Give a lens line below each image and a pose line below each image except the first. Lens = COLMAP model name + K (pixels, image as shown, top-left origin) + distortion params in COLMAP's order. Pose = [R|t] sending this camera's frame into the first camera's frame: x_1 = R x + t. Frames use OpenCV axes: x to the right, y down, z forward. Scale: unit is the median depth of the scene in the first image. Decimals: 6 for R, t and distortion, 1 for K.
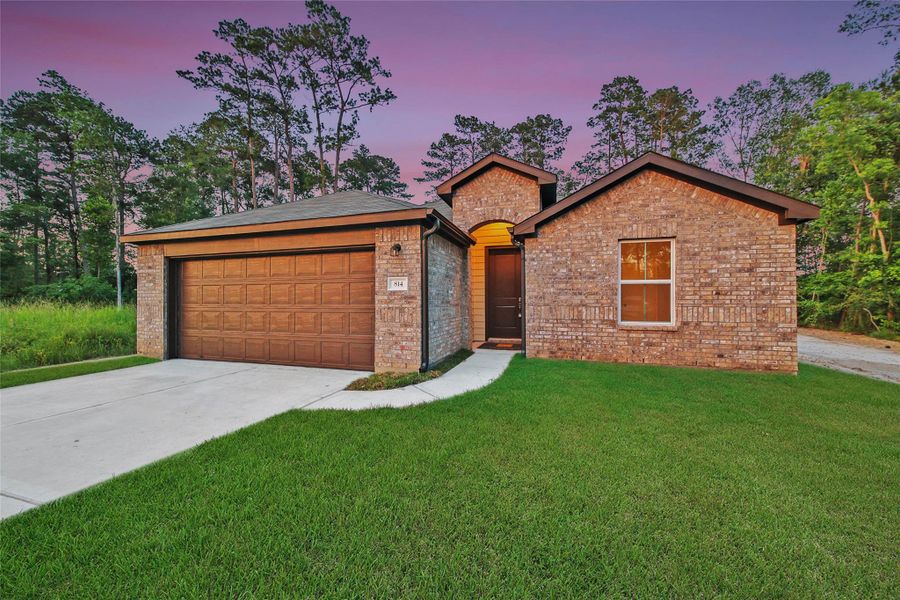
lens RADIAL K [[334.2, 0, 450.0], [0, 334.2, 300.0], [0, 0, 1]] dist [0.000198, -0.000018]
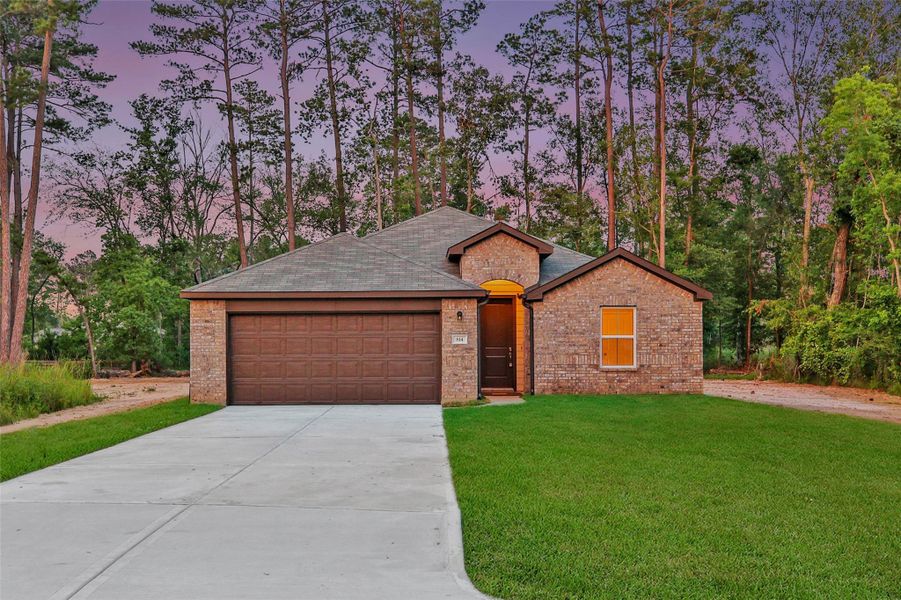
lens RADIAL K [[974.9, 0, 411.6], [0, 974.9, 356.5], [0, 0, 1]] dist [0.014130, 0.010530]
pose [[0.959893, -0.006211, 0.280296, -1.409118], [0.002912, 0.999922, 0.012183, -0.024653], [-0.280350, -0.010878, 0.959836, -2.718544]]
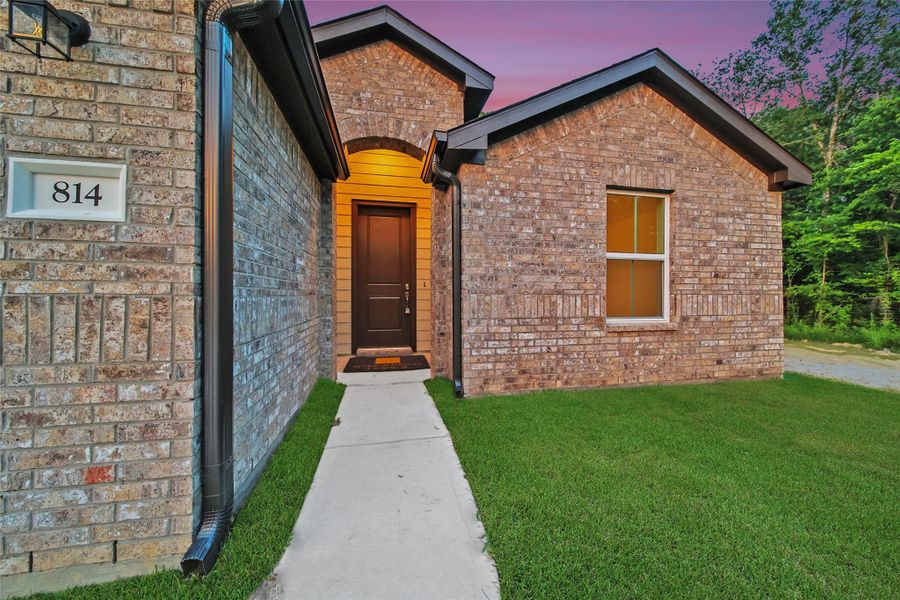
lens RADIAL K [[320.9, 0, 451.1], [0, 320.9, 290.9], [0, 0, 1]] dist [-0.000797, -0.000086]
pose [[0.873131, 0.005124, 0.487459, -0.034928], [-0.001503, 0.999968, -0.007819, 0.018597], [-0.487483, 0.006094, 0.873111, 0.639311]]
